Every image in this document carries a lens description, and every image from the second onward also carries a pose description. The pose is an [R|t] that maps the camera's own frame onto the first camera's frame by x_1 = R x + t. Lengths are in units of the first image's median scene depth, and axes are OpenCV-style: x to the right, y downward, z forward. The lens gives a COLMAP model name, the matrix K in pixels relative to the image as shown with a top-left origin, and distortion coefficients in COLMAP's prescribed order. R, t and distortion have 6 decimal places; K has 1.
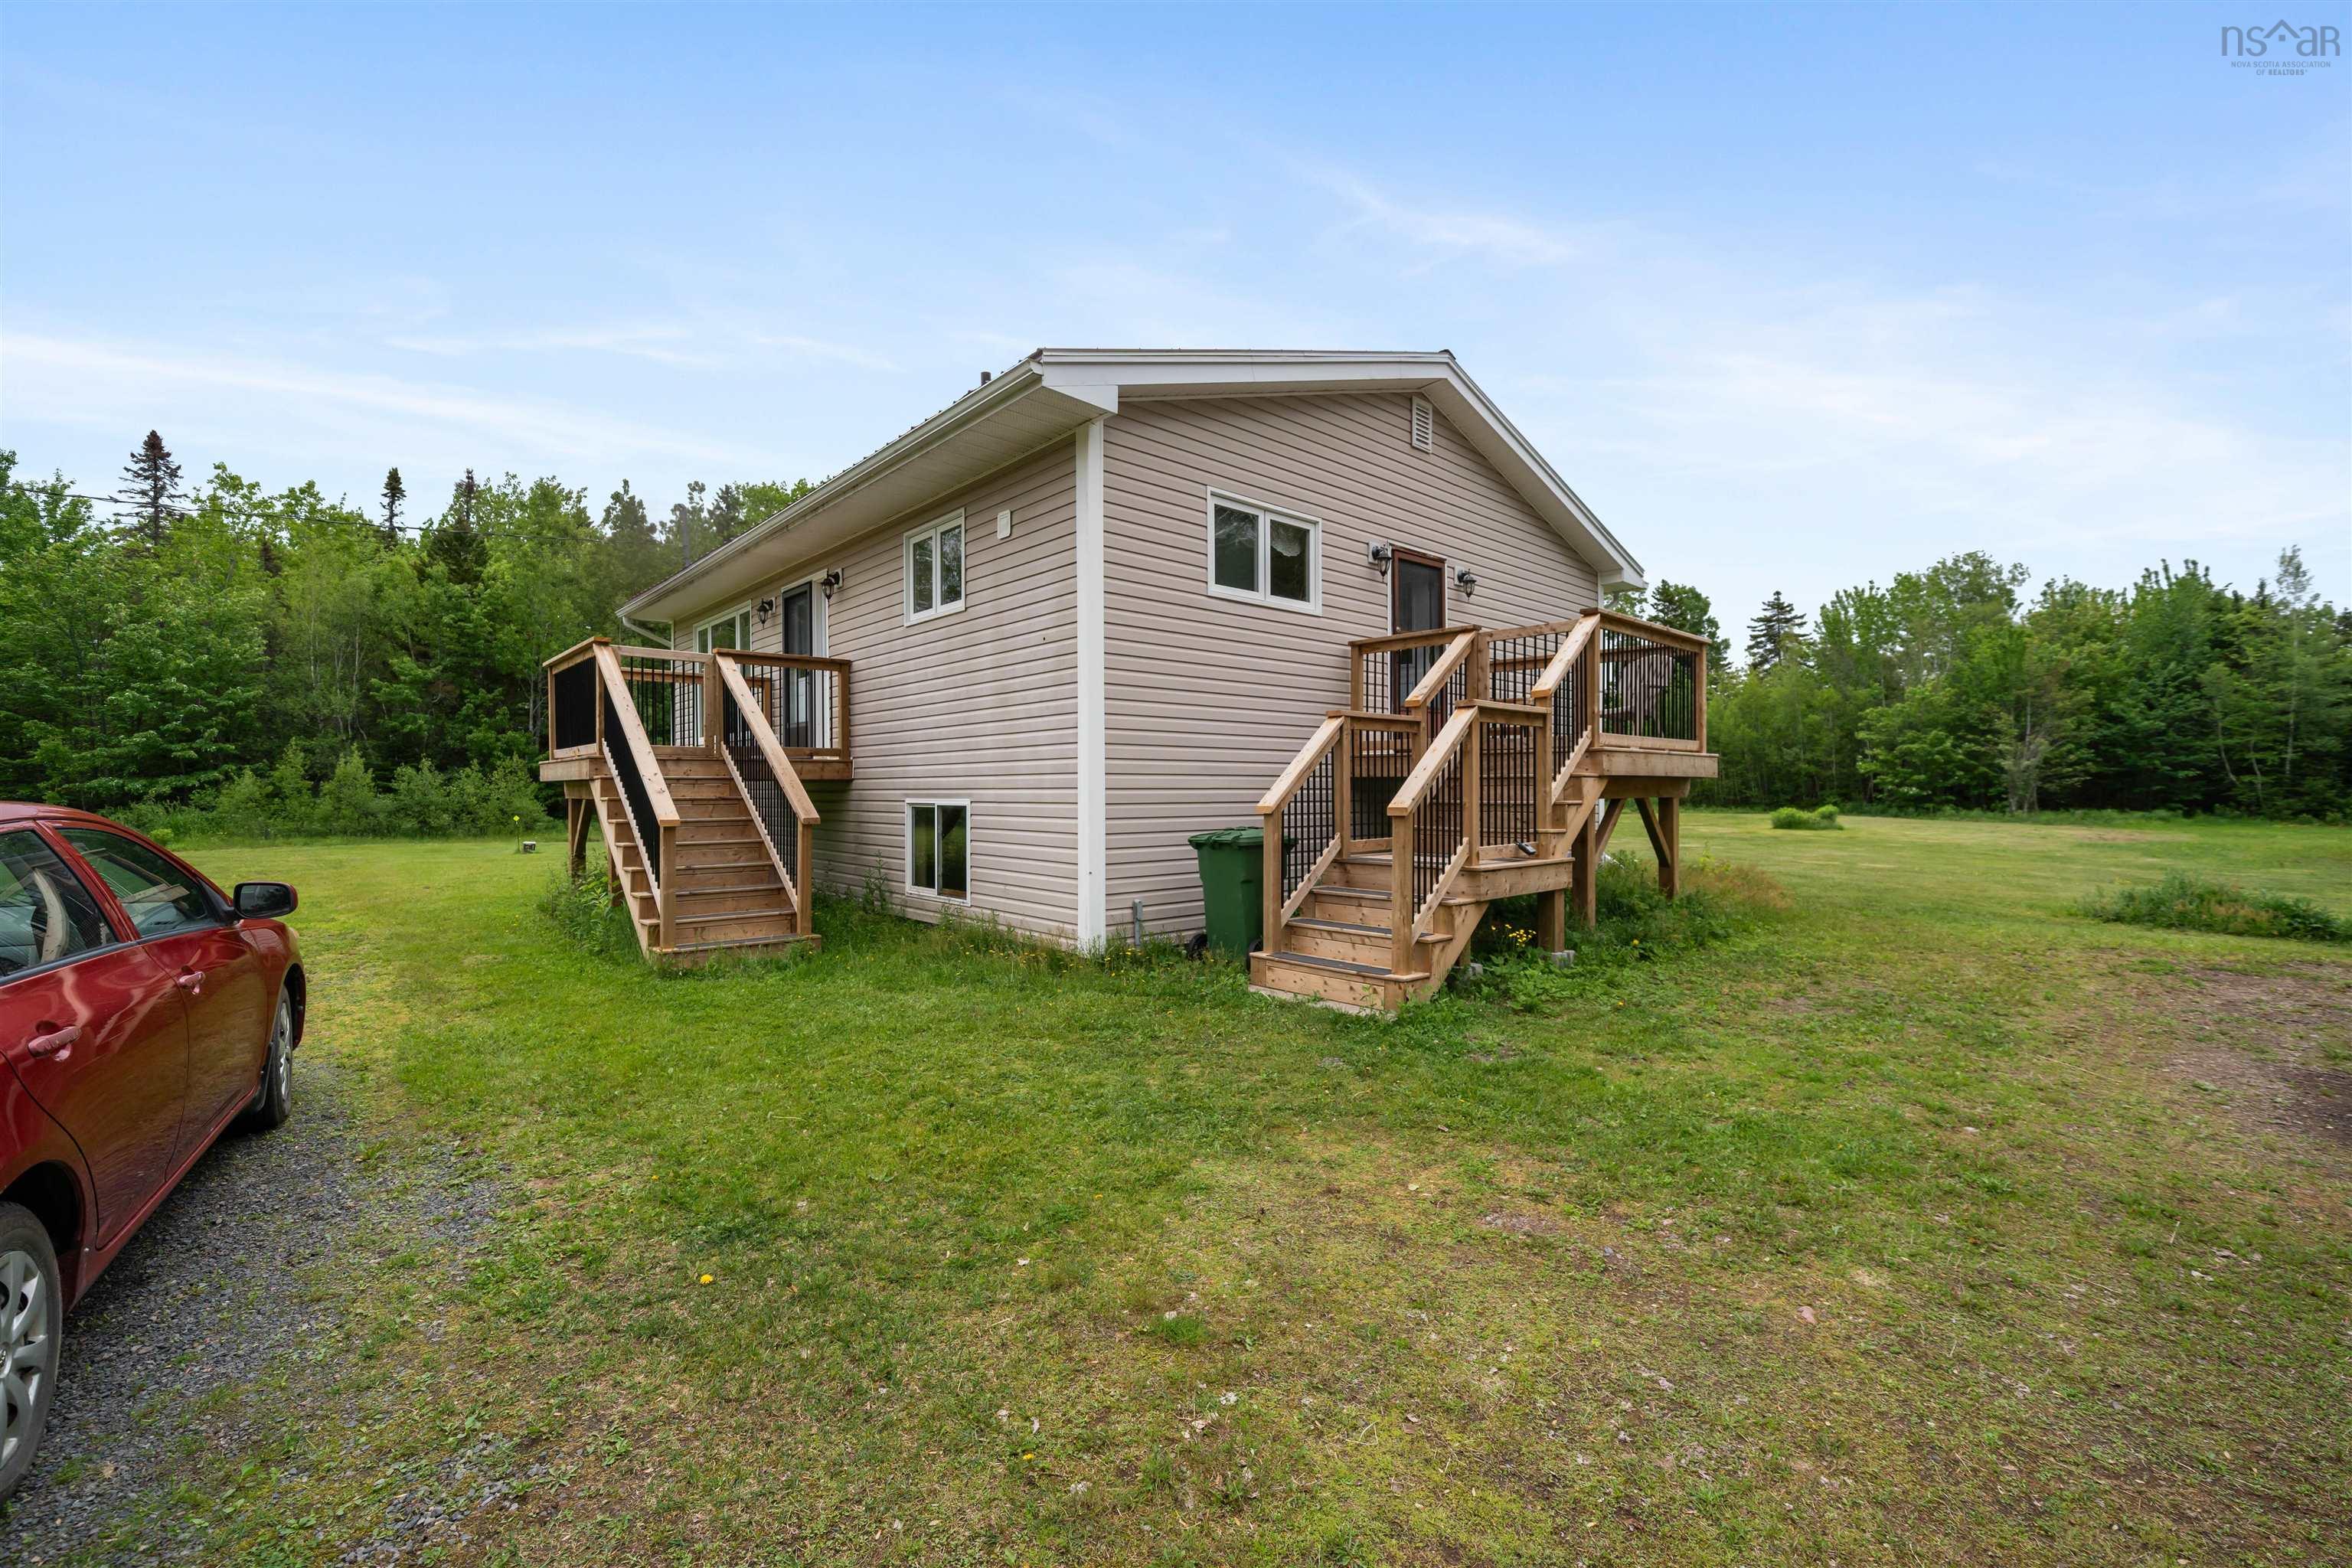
lens RADIAL K [[943.7, 0, 1171.7], [0, 943.7, 794.7], [0, 0, 1]] dist [-0.004896, 0.001489]
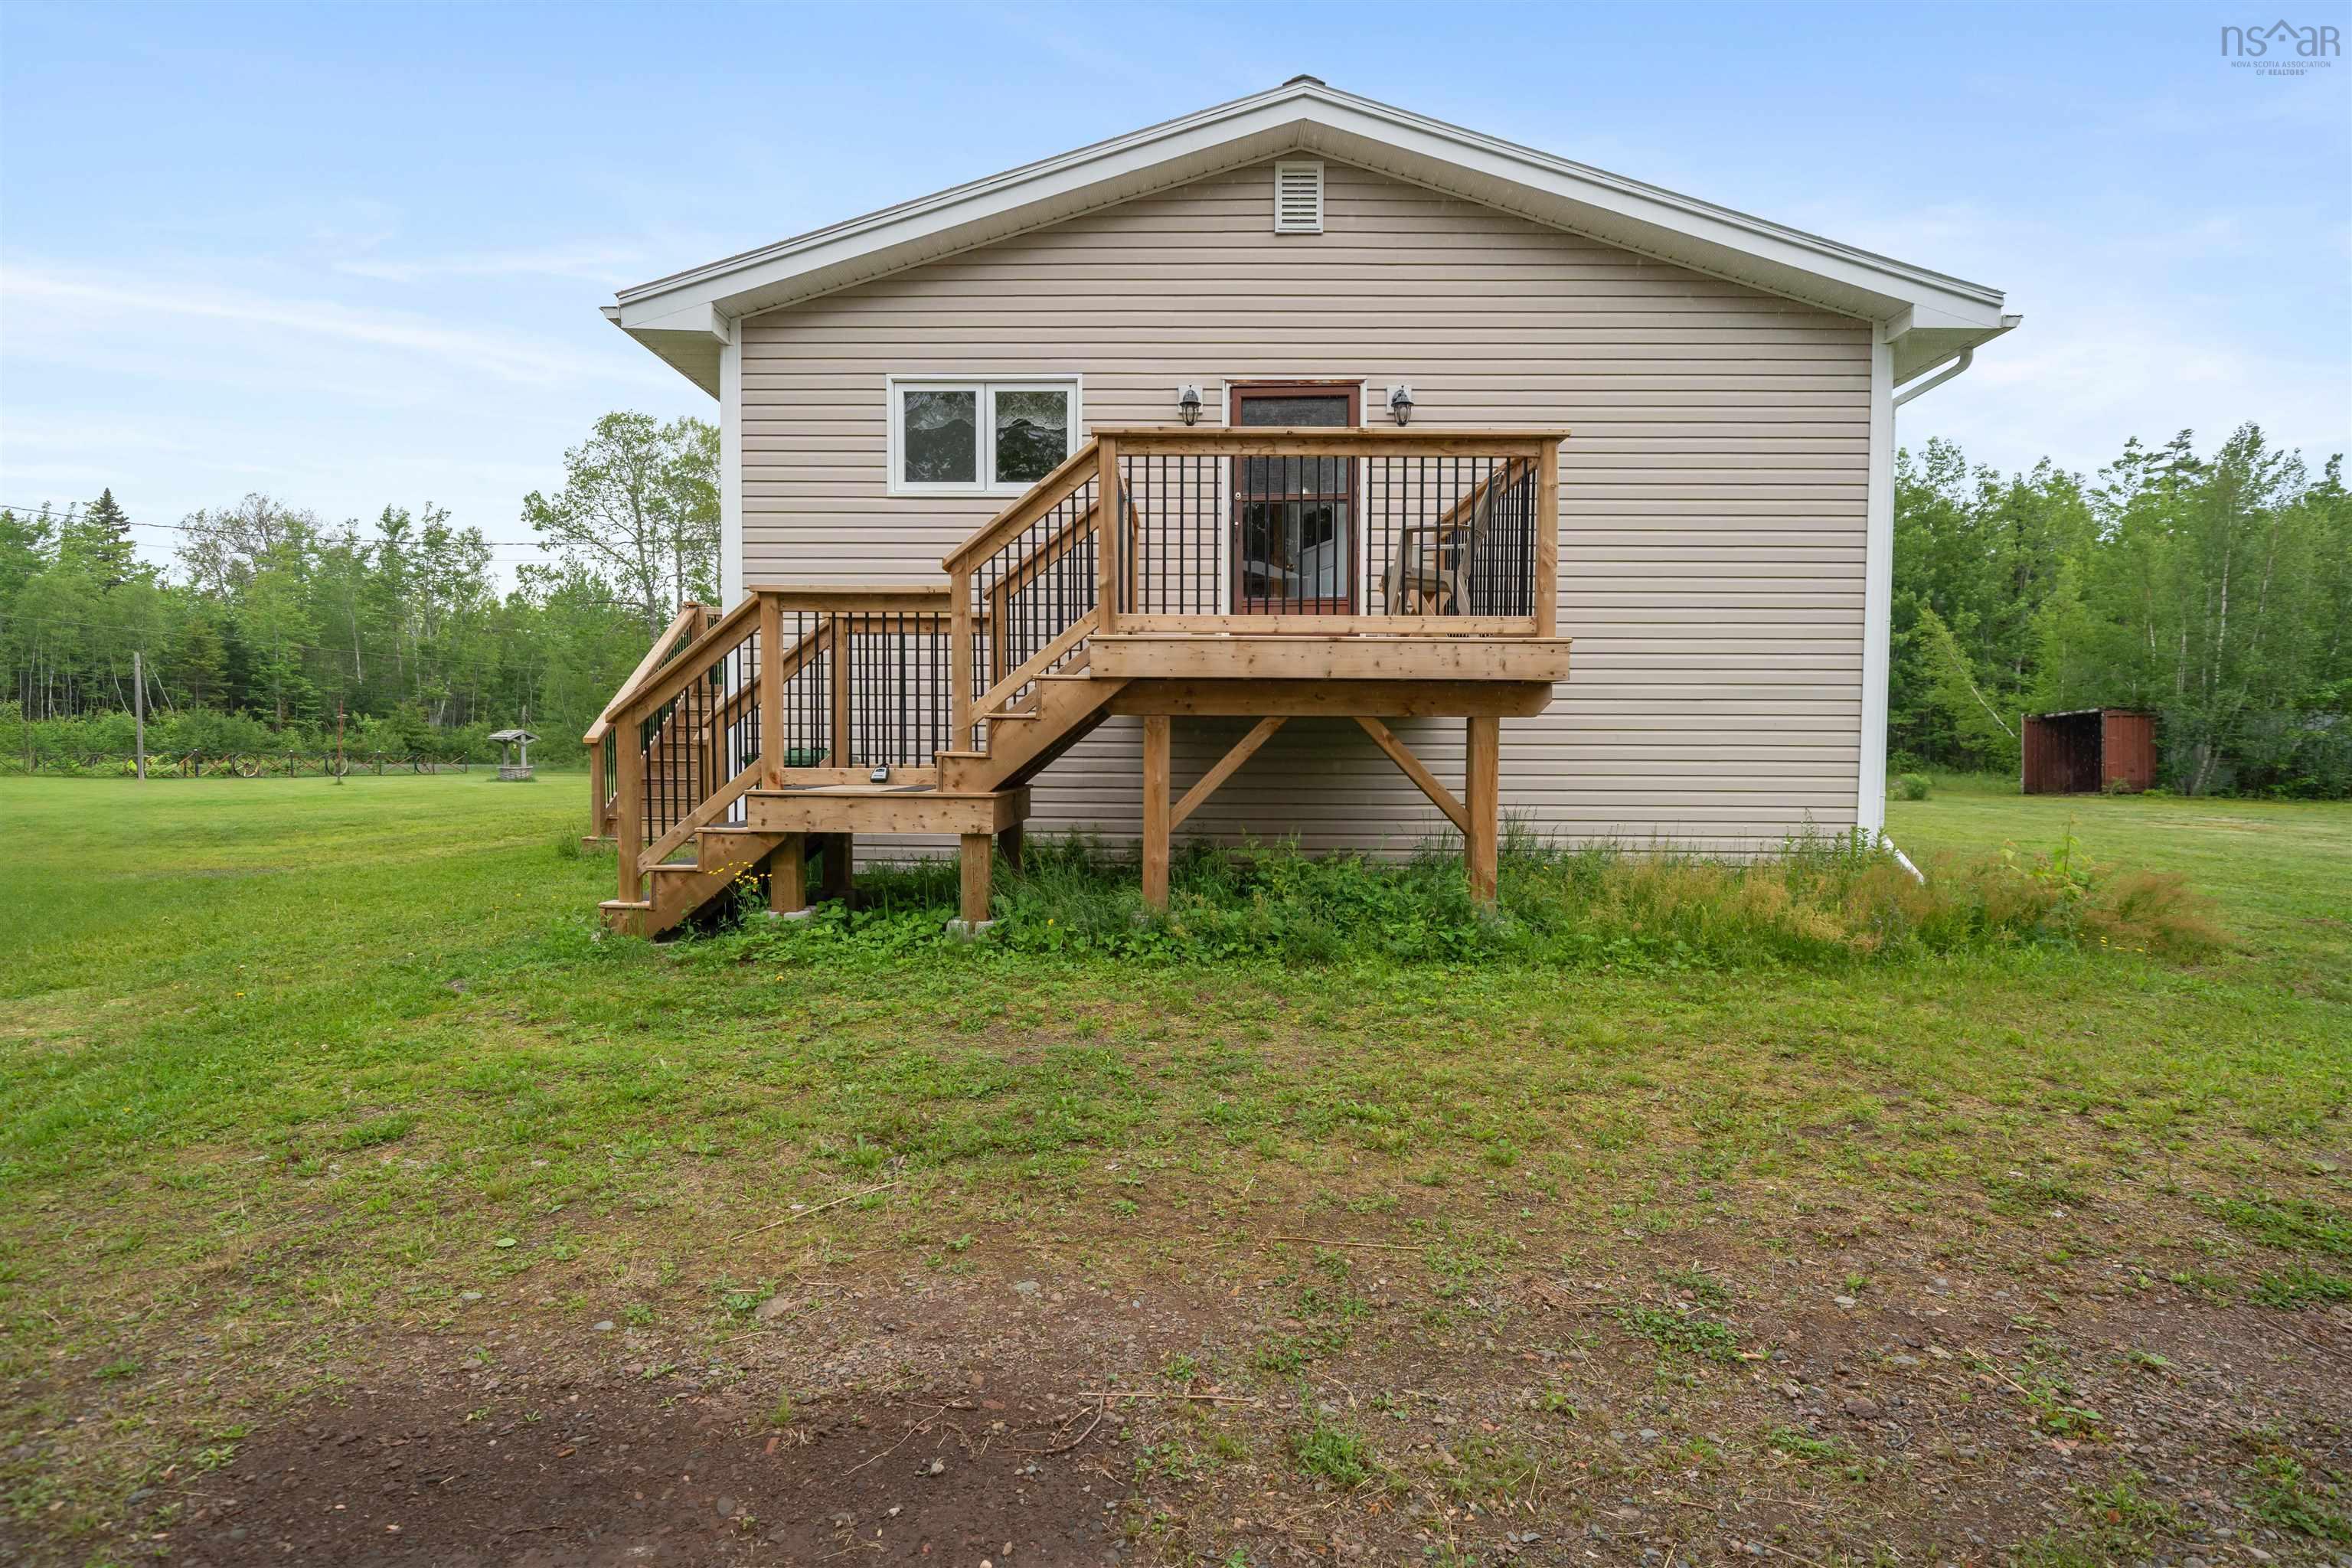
lens RADIAL K [[1029.6, 0, 1170.8], [0, 1029.6, 786.3], [0, 0, 1]] dist [0.003514, -0.000347]
pose [[0.734486, 0.035598, -0.677689, 0.834416], [-0.014061, 0.999207, 0.037247, 0.025611], [0.678478, -0.017828, 0.734405, 0.406472]]
